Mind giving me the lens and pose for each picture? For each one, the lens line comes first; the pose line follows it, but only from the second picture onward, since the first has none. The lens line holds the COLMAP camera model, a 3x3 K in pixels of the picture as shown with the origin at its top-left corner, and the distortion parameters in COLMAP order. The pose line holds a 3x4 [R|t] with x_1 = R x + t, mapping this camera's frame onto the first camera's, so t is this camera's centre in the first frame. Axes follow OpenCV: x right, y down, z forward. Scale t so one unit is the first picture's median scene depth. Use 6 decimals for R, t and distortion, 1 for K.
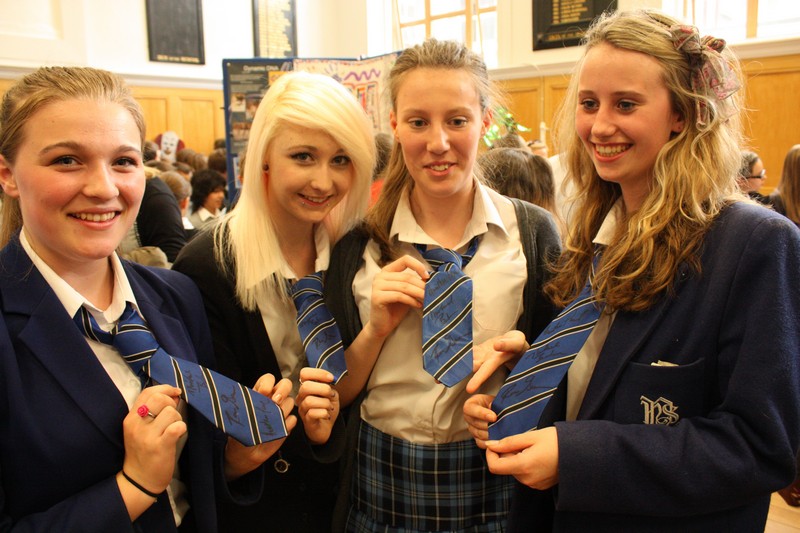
lens RADIAL K [[667.0, 0, 403.6], [0, 667.0, 262.7], [0, 0, 1]] dist [-0.173777, 0.161067]
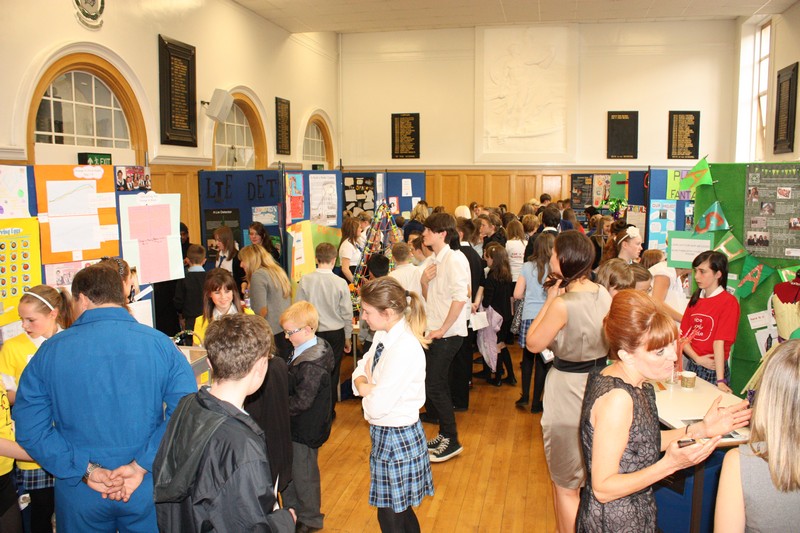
lens RADIAL K [[667.0, 0, 403.6], [0, 667.0, 262.7], [0, 0, 1]] dist [-0.173777, 0.161067]
pose [[0.504760, 0.122453, -0.854531, 1.764884], [-0.145238, 0.987824, 0.055764, 0.011166], [0.850954, 0.095963, 0.516399, -1.010786]]
